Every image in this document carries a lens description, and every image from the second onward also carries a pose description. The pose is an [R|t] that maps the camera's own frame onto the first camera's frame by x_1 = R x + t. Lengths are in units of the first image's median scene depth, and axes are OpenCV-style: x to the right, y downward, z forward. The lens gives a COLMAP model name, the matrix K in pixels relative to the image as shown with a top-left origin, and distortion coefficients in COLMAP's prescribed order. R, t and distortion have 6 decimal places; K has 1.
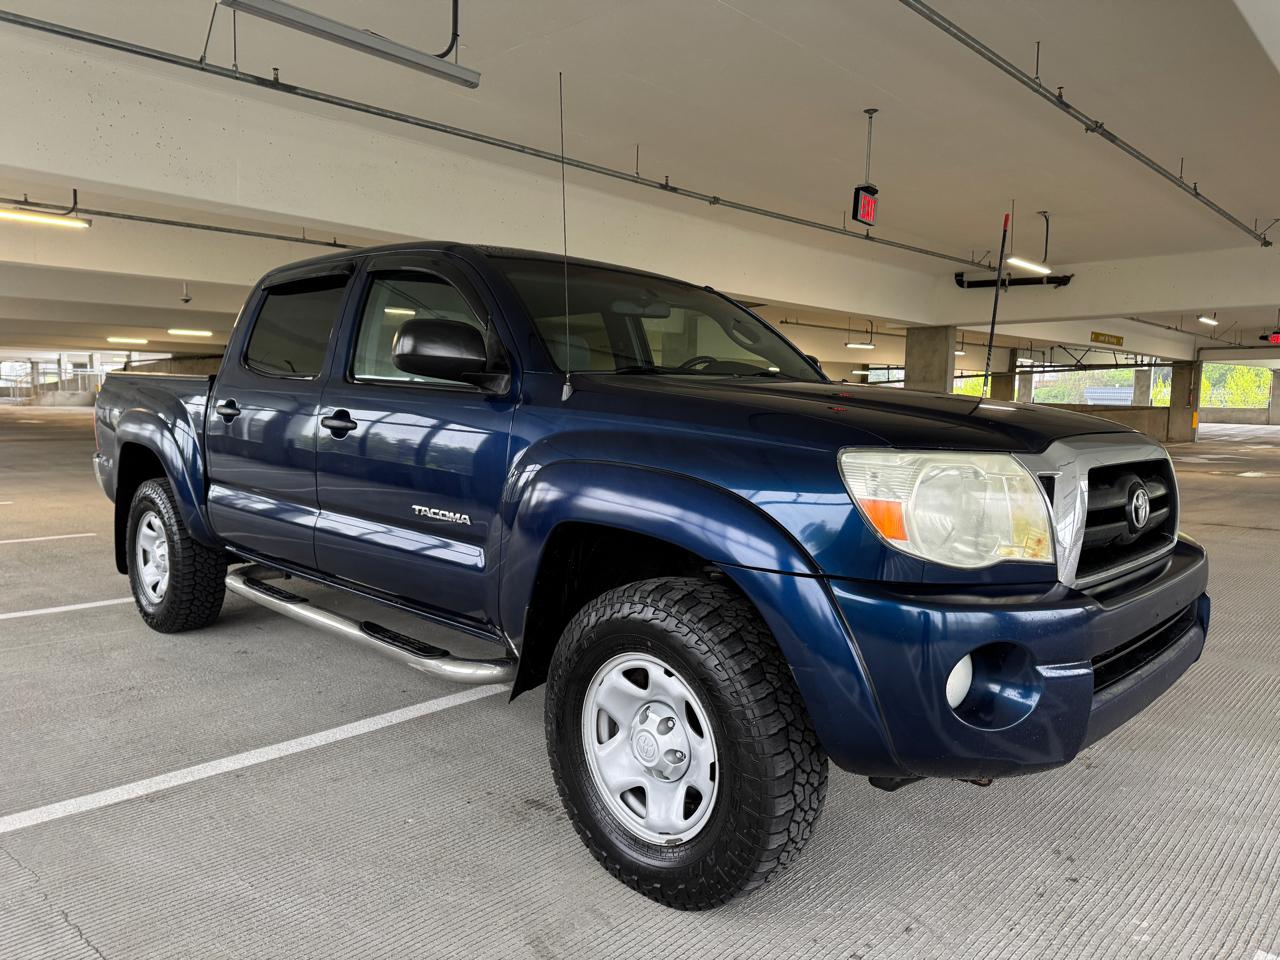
lens RADIAL K [[887.0, 0, 644.4], [0, 887.0, 476.9], [0, 0, 1]] dist [0.116631, -0.182413]
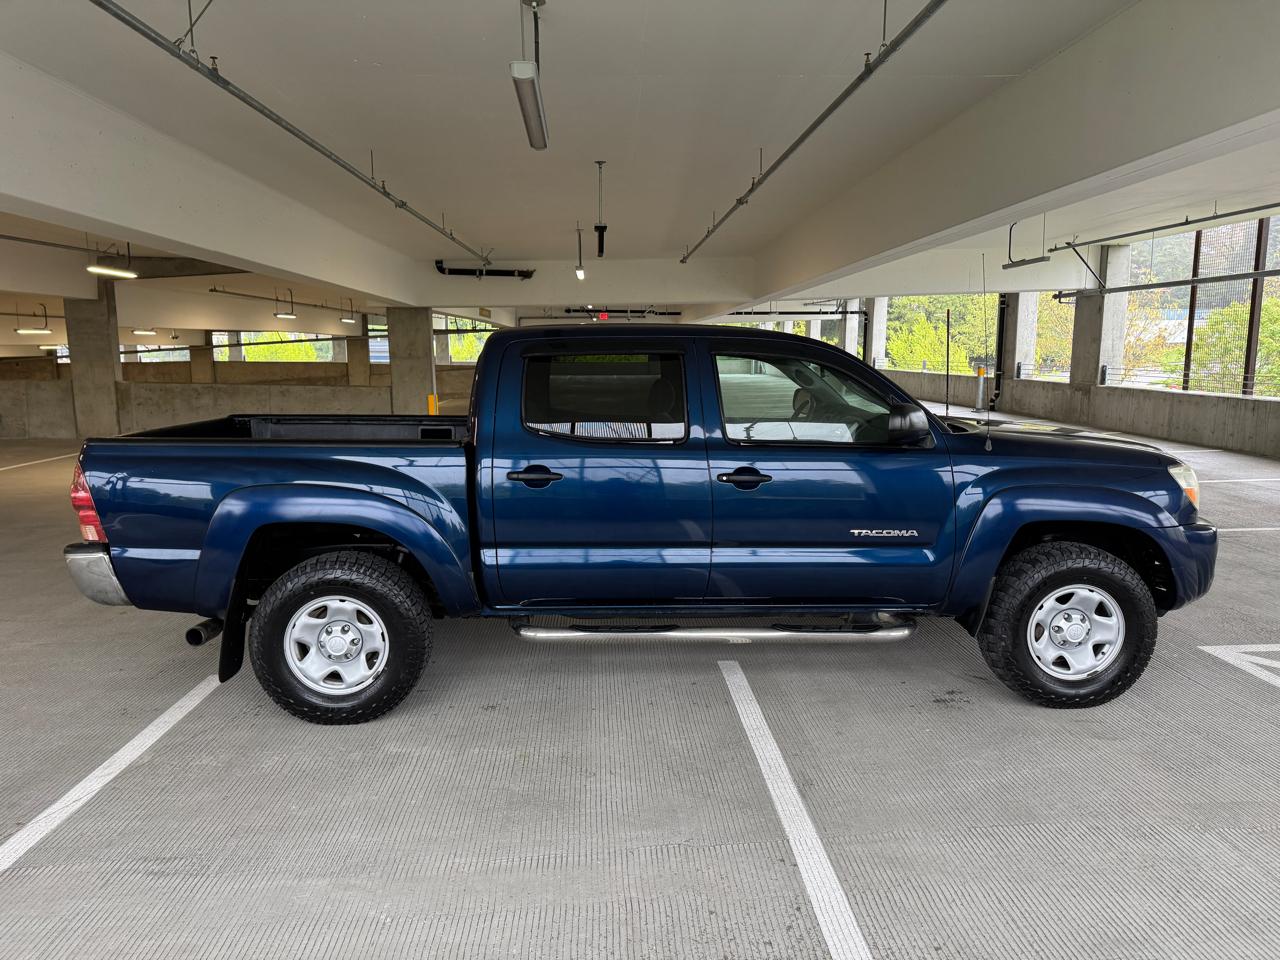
lens RADIAL K [[887.0, 0, 644.4], [0, 887.0, 476.9], [0, 0, 1]] dist [0.116631, -0.182413]
pose [[0.694396, -0.122497, 0.709090, -1.012700], [0.083057, 0.992462, 0.090114, -0.142043], [-0.714784, -0.003680, 0.699336, 0.166212]]
